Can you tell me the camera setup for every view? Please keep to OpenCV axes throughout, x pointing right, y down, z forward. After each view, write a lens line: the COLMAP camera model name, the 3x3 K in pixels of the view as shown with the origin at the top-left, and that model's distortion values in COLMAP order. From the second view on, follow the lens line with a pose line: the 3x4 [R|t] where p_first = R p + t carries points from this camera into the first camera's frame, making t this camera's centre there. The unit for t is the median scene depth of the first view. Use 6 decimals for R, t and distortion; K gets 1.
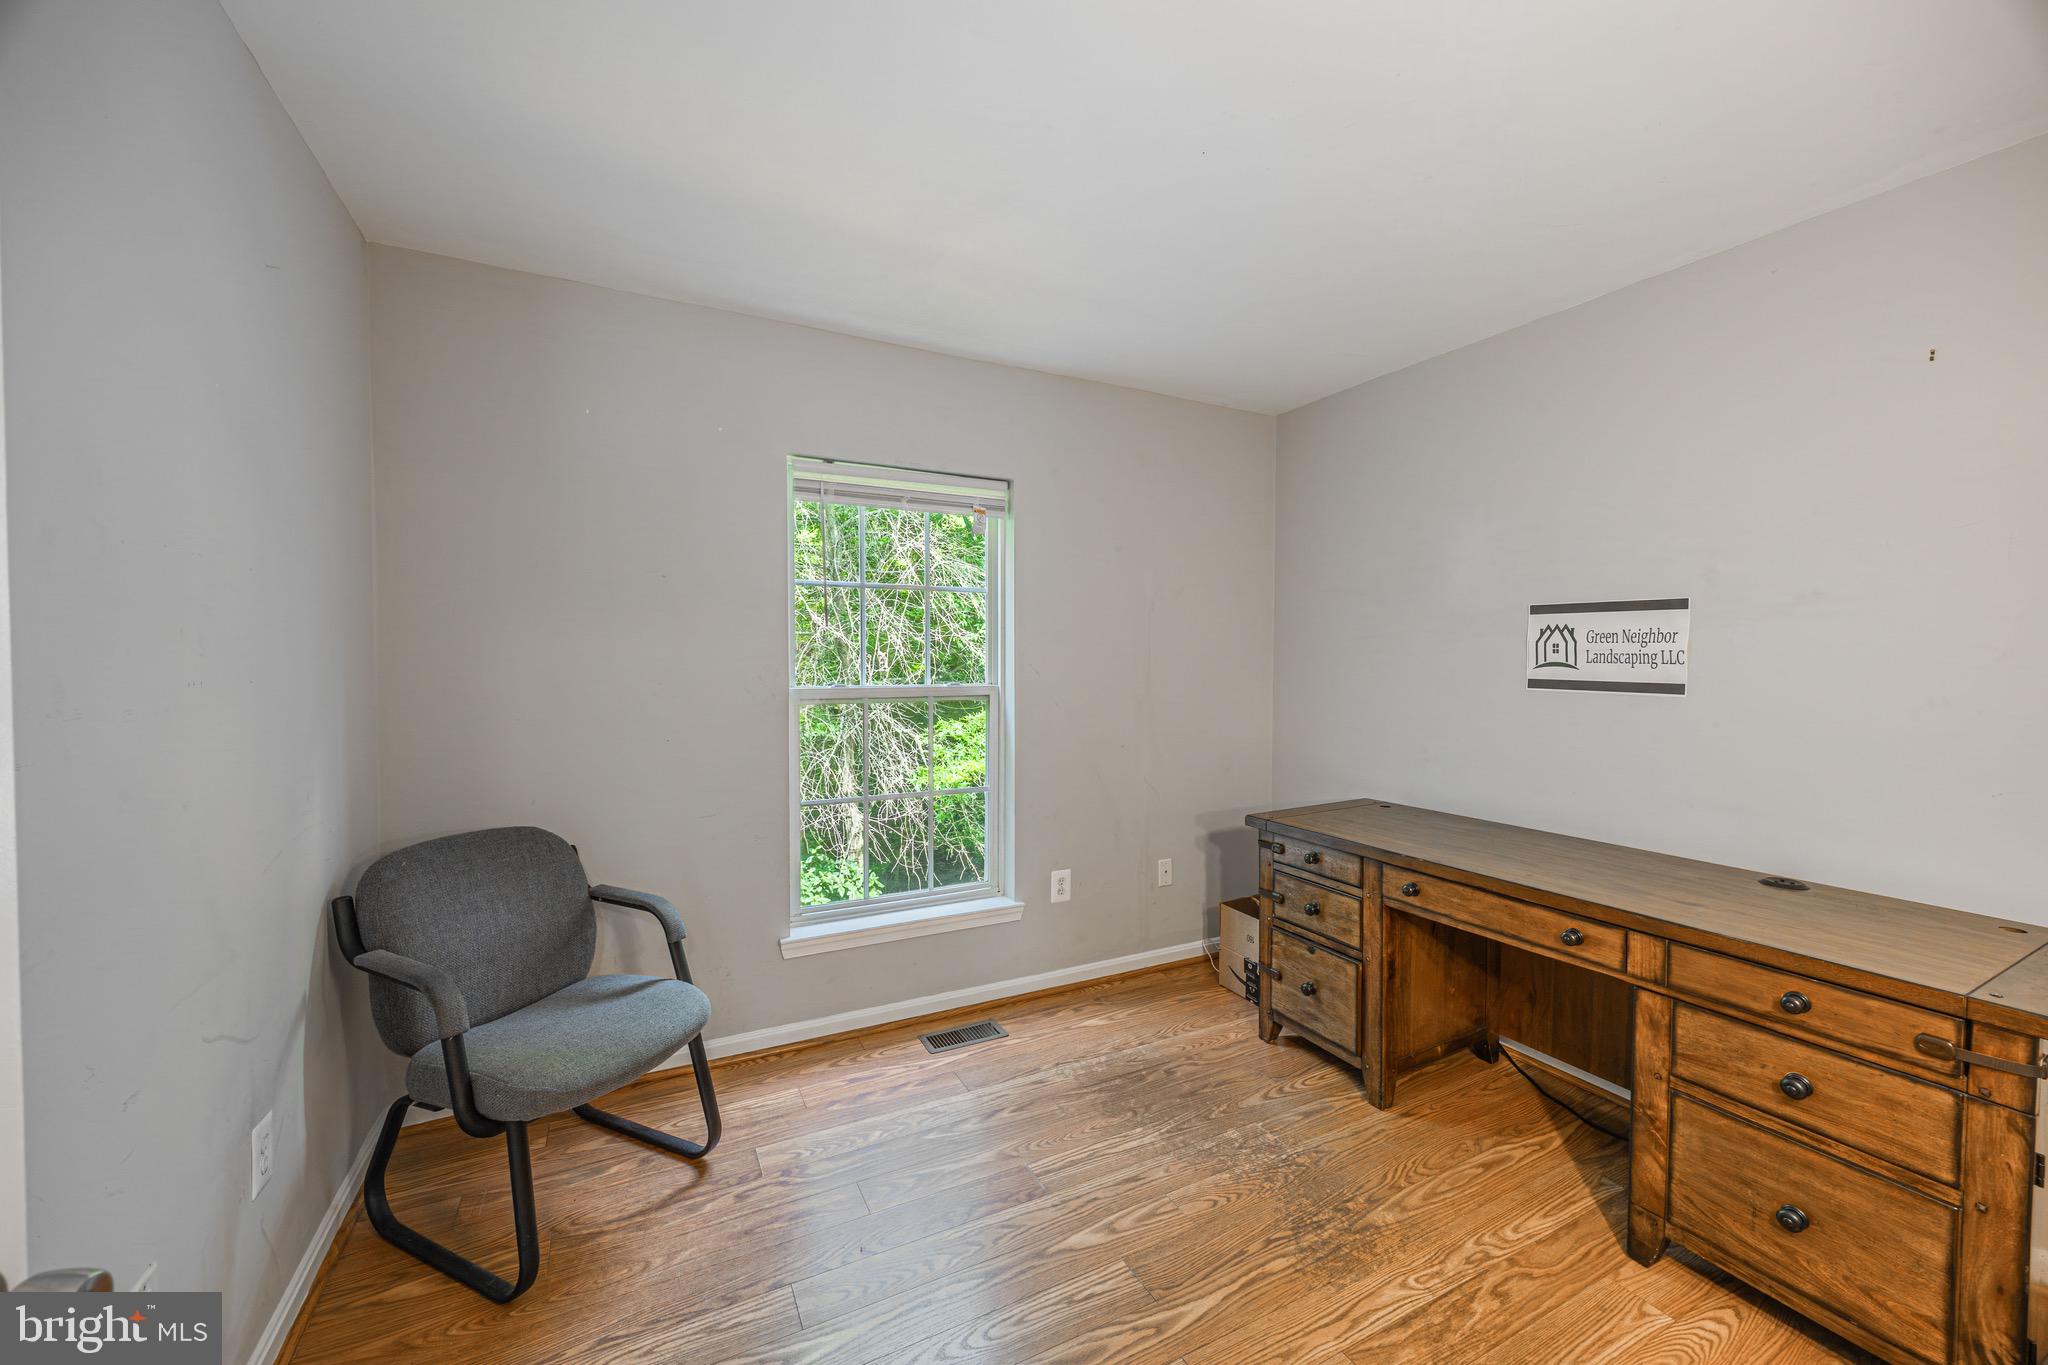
lens RADIAL K [[795.9, 0, 1040.4], [0, 795.9, 680.1], [0, 0, 1]] dist [-0.000401, -0.000125]
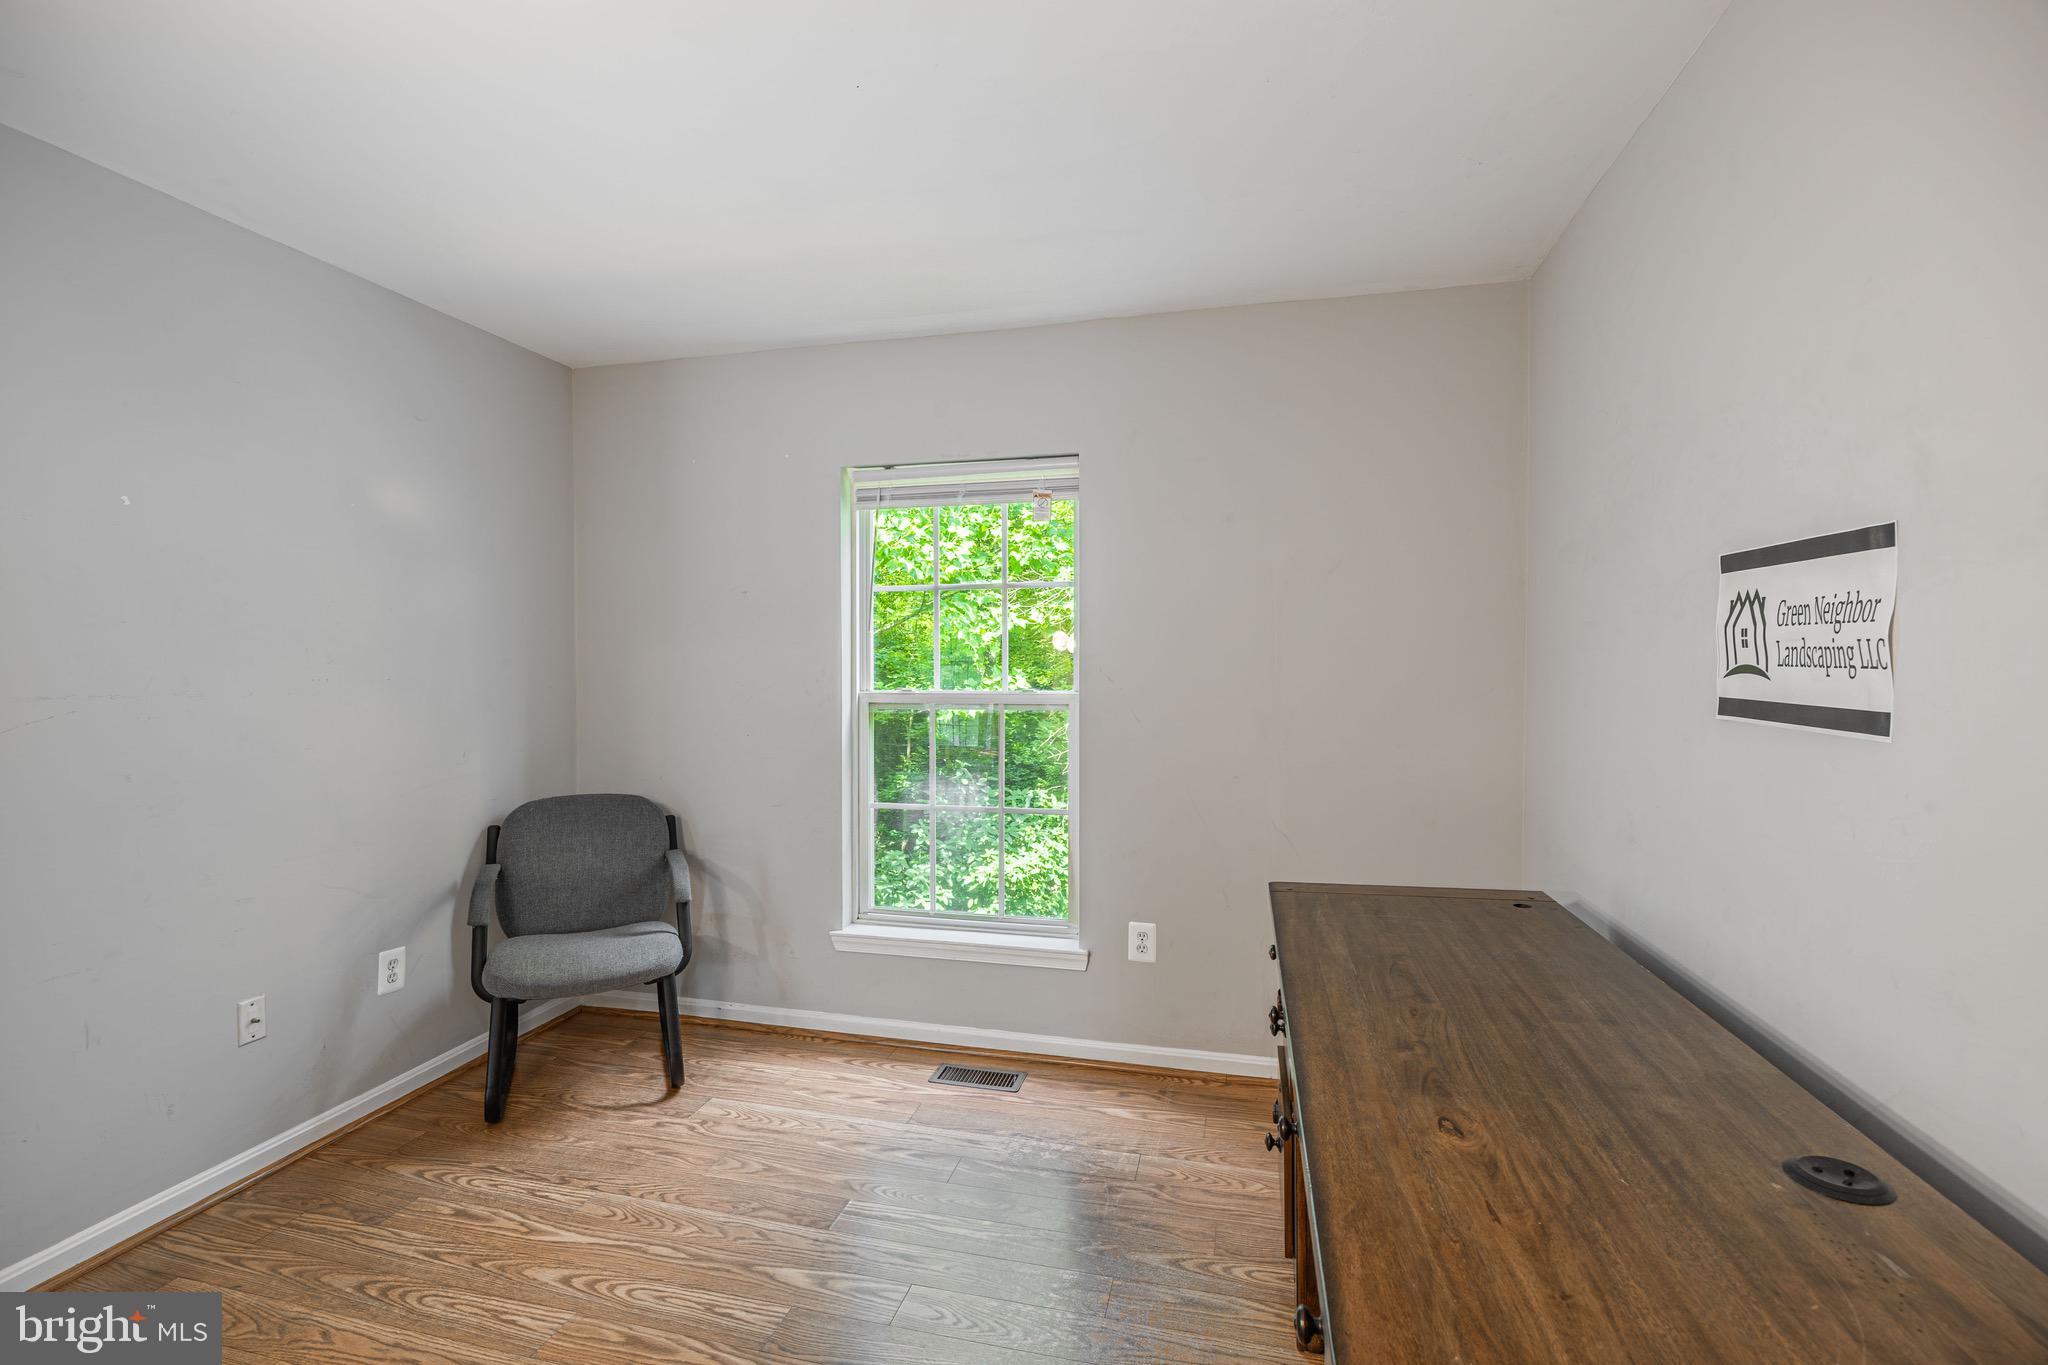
lens RADIAL K [[925.9, 0, 965.8], [0, 925.9, 679.5], [0, 0, 1]] dist [-0.012098, 0.000198]
pose [[0.738624, 0.007897, -0.674071, 0.686263], [-0.013343, 0.999907, -0.002907, -0.004950], [0.673985, 0.011141, 0.738661, 0.234593]]
